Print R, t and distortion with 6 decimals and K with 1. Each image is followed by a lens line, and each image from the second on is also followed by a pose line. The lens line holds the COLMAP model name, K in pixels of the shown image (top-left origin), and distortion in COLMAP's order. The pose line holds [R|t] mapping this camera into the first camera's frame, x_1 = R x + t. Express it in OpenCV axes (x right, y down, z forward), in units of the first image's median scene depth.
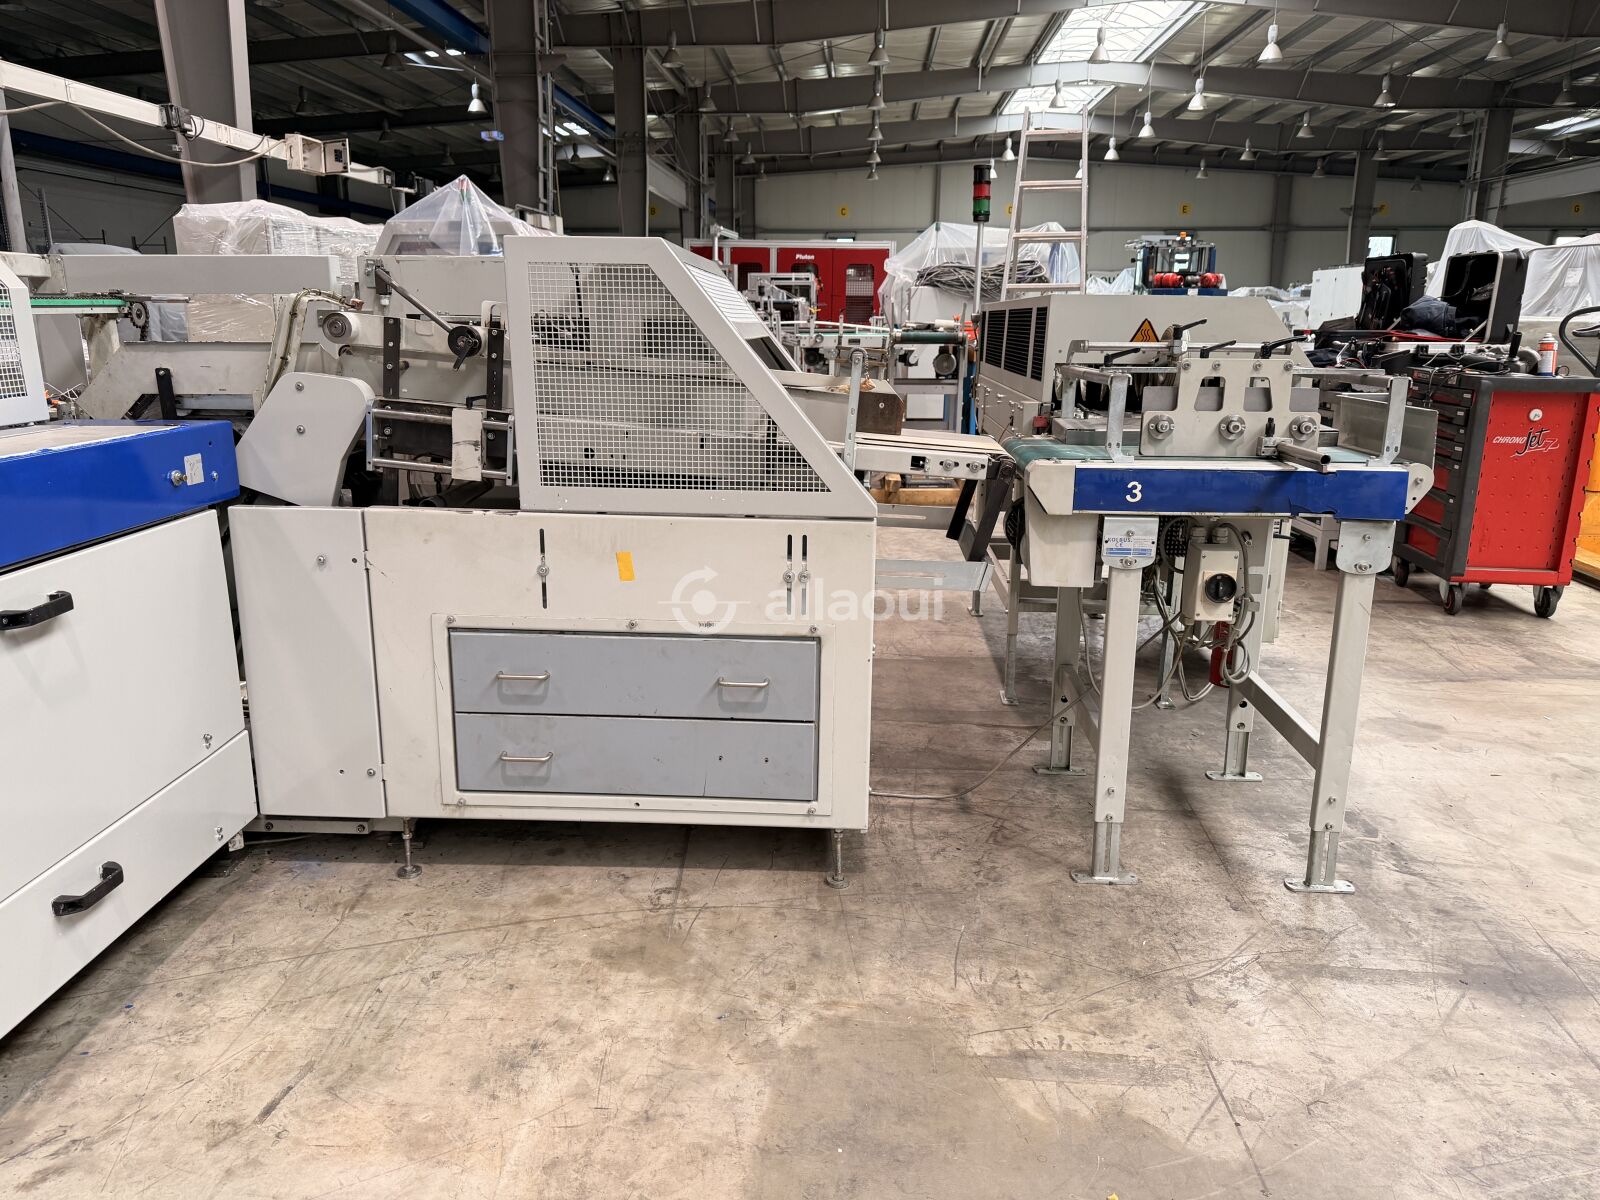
lens RADIAL K [[1126.8, 0, 800.0], [0, 1126.8, 600.0], [0, 0, 1]] dist [0.073101, -0.116696]
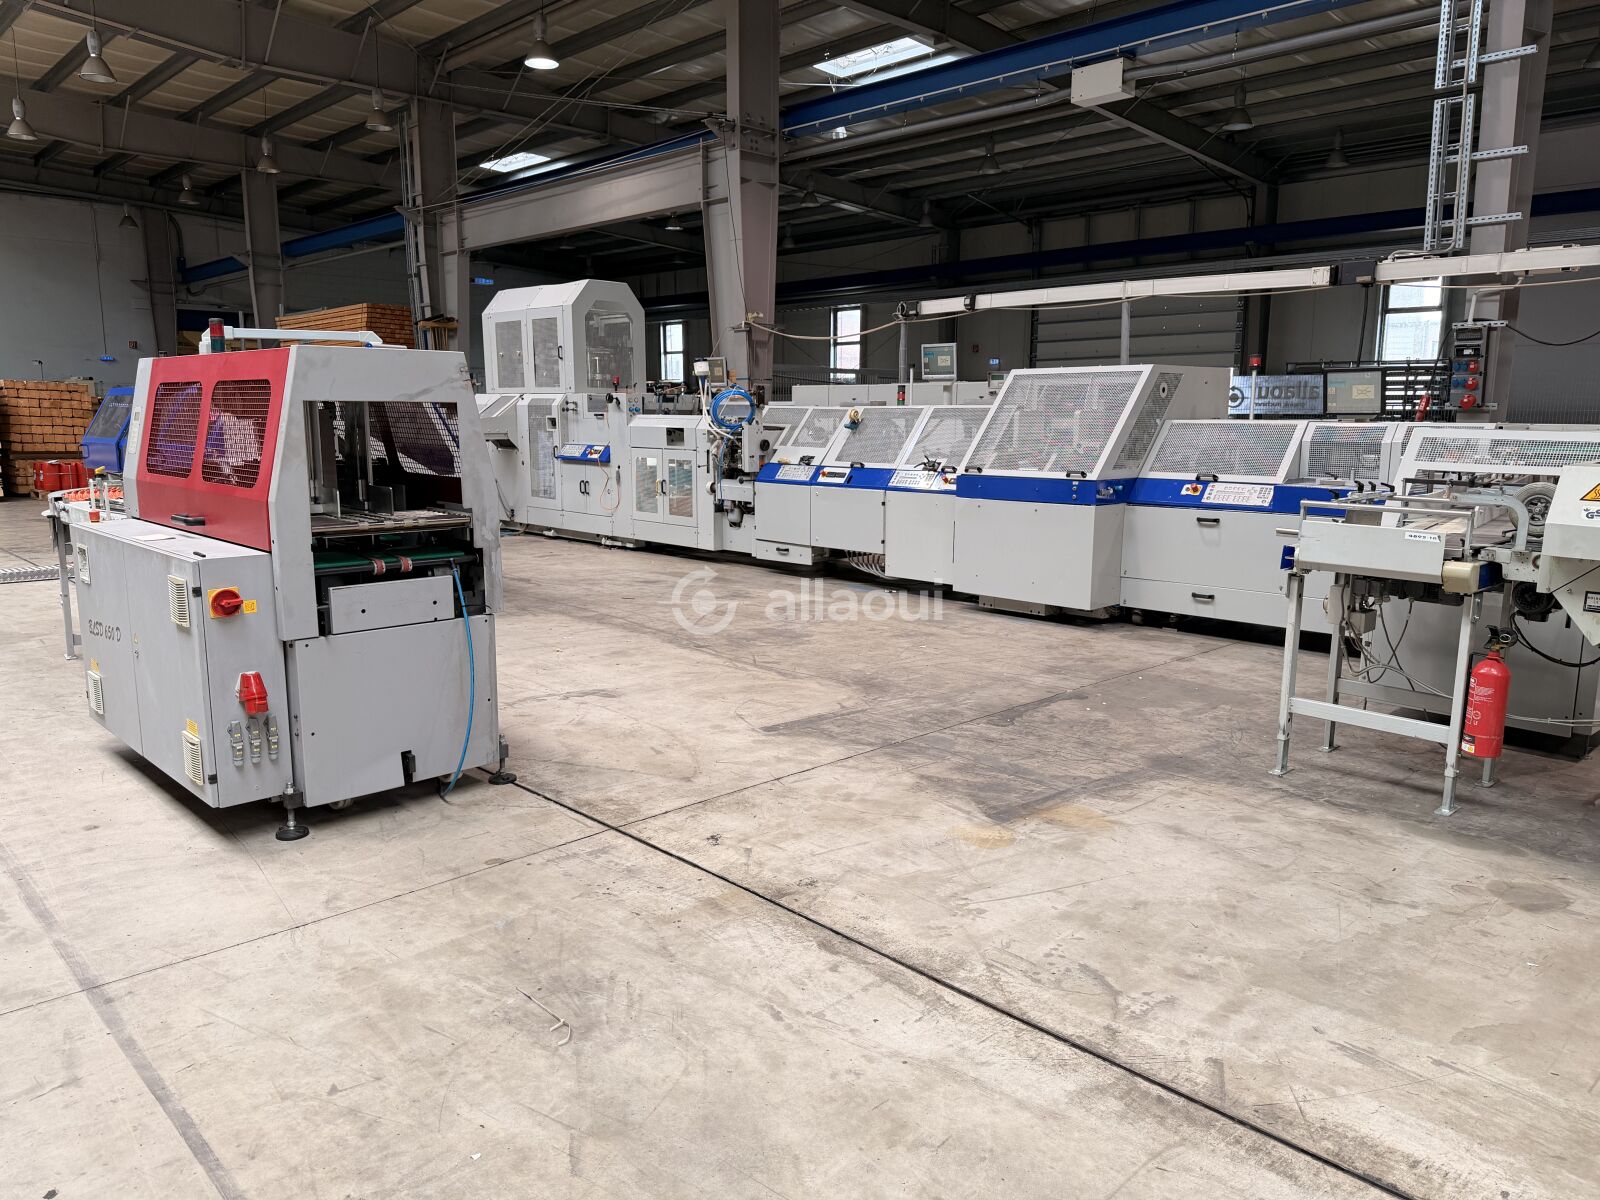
lens RADIAL K [[1111.8, 0, 800.7], [0, 1111.8, 609.3], [0, 0, 1]] dist [0.146543, -0.238398]
pose [[-0.679602, 0.123870, -0.723048, 2.337993], [-0.183993, 0.925353, 0.331465, -0.468065], [0.710133, 0.358300, -0.606080, 1.503755]]
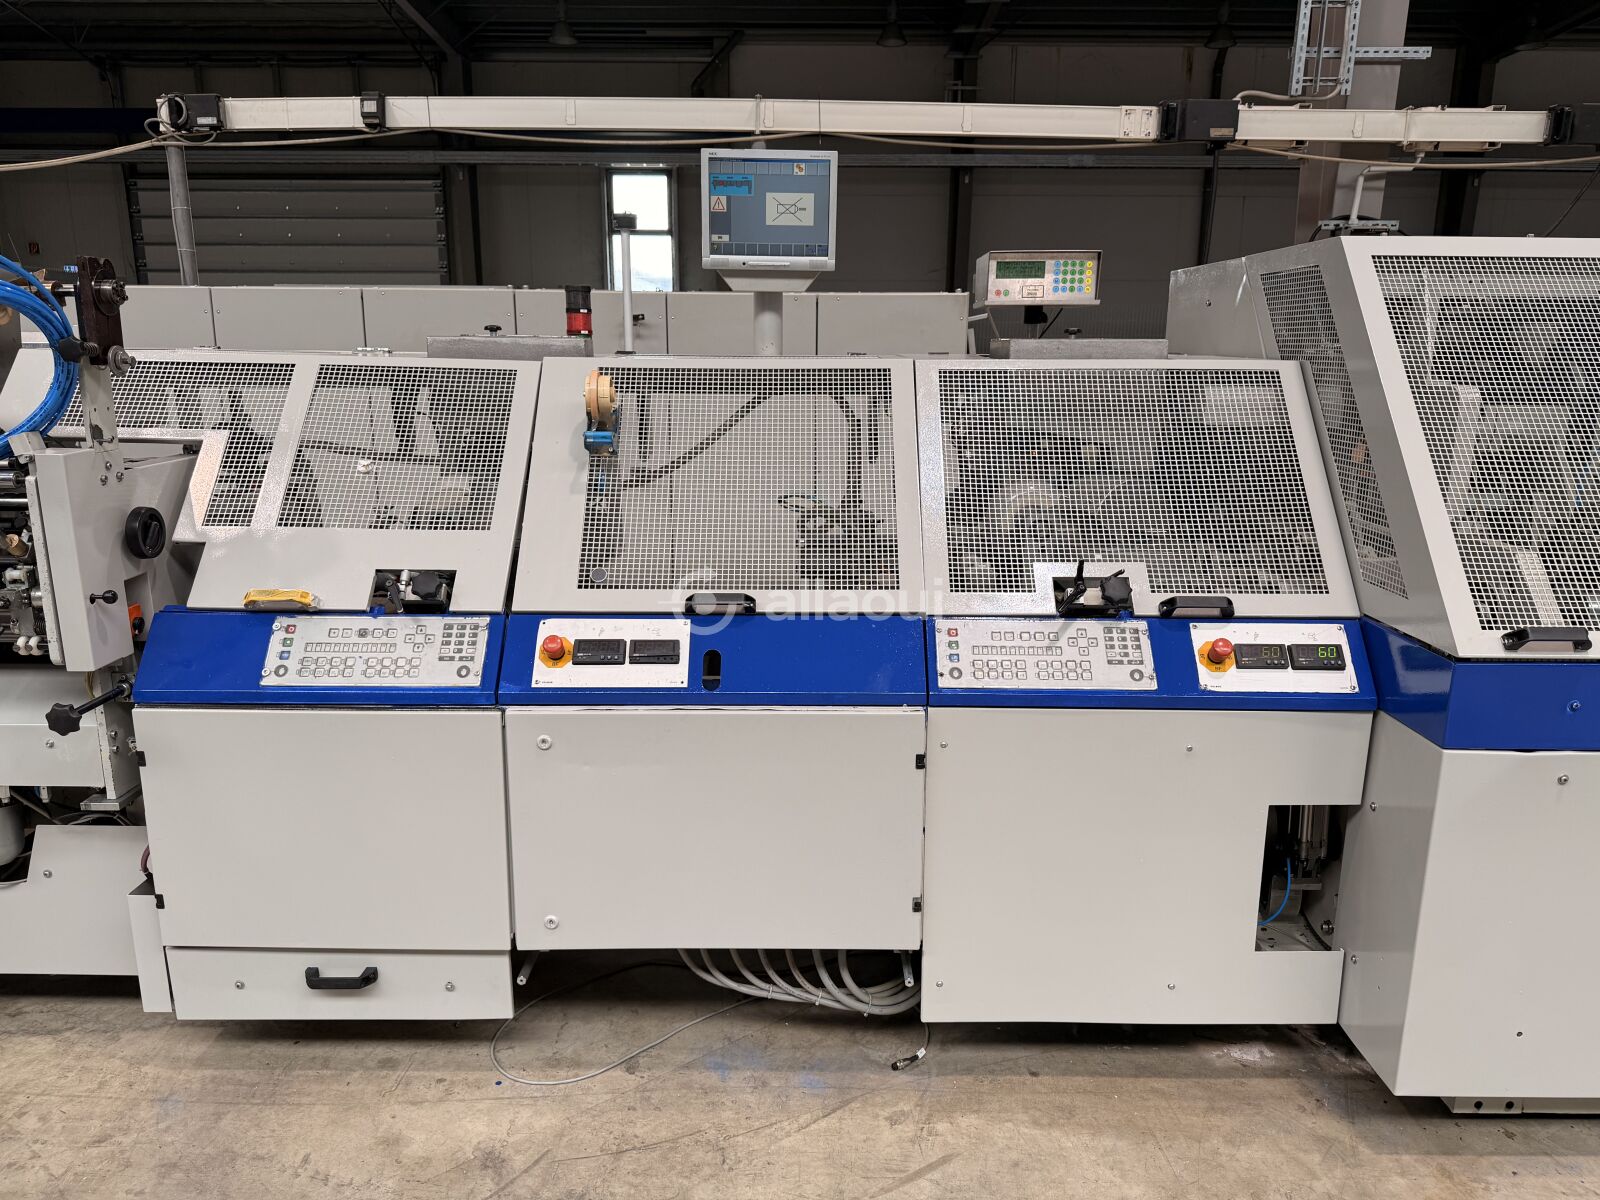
lens RADIAL K [[1133.9, 0, 797.4], [0, 1133.9, 602.9], [0, 0, 1]] dist [0.024935, -0.033125]
pose [[0.048666, 0.220600, -0.974150, 0.344338], [-0.250875, 0.946739, 0.201860, 0.086641], [0.966795, 0.234566, 0.101417, -0.841931]]
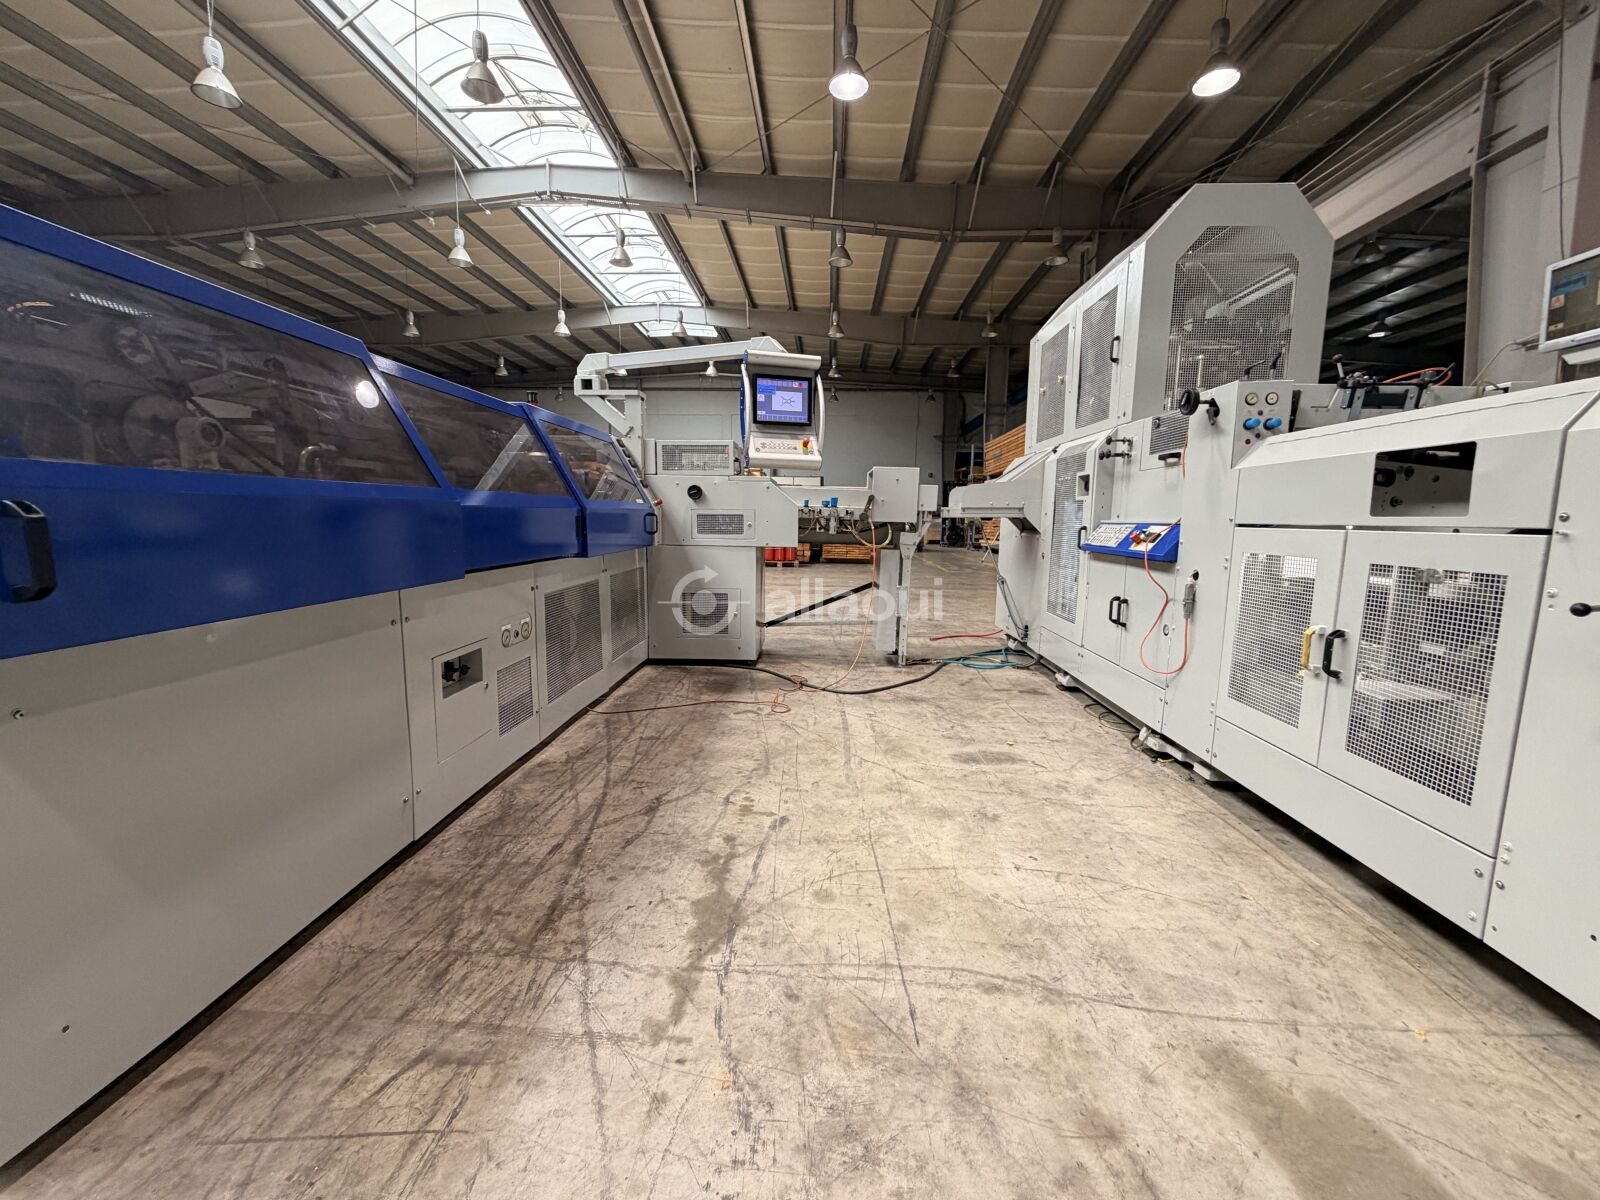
lens RADIAL K [[638.3, 0, 796.5], [0, 638.3, 598.7], [0, 0, 1]] dist [0.001404, 0.000319]
pose [[-0.999884, -0.013143, -0.007684, 0.066978], [-0.015044, 0.930456, 0.366094, 0.329847], [0.002338, 0.366167, -0.930546, -1.088090]]
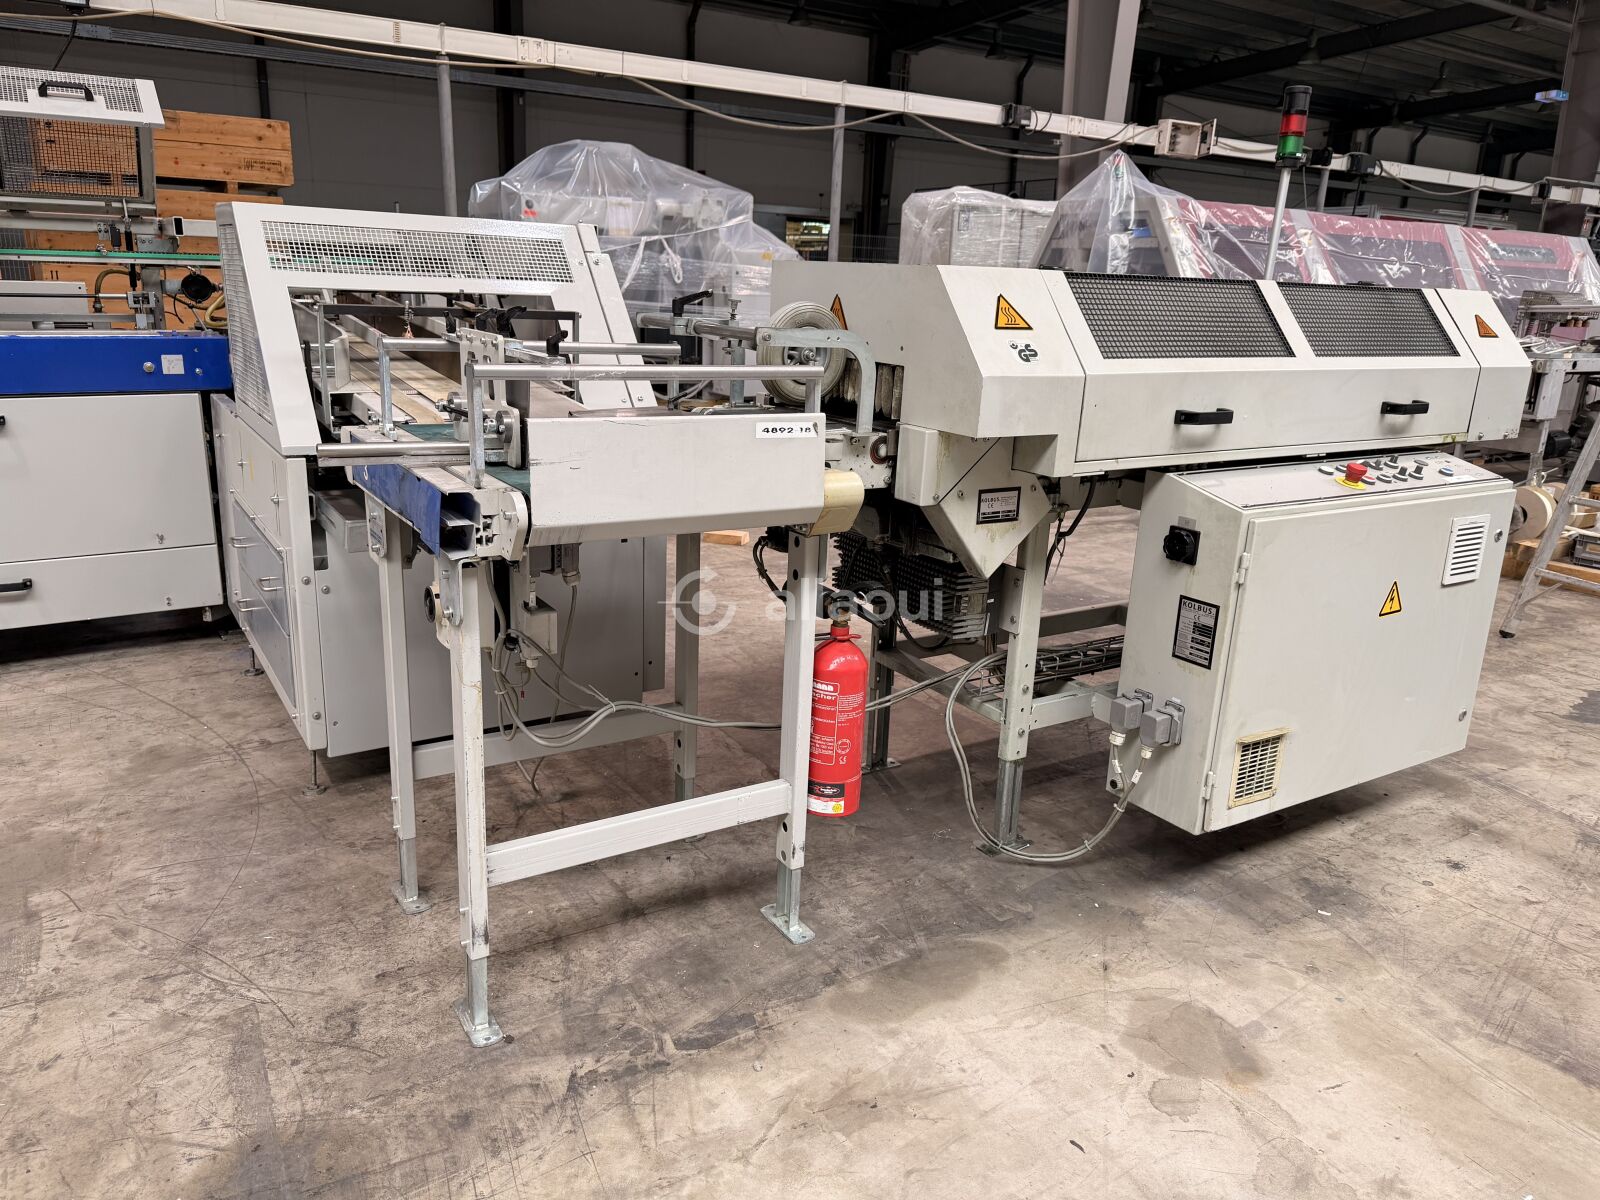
lens RADIAL K [[1126.8, 0, 800.0], [0, 1126.8, 600.0], [0, 0, 1]] dist [0.073101, -0.116696]
pose [[0.586674, 0.236822, -0.774422, 1.143801], [-0.229732, 0.965669, 0.121269, -0.173634], [0.776554, 0.106765, 0.620939, 0.674749]]
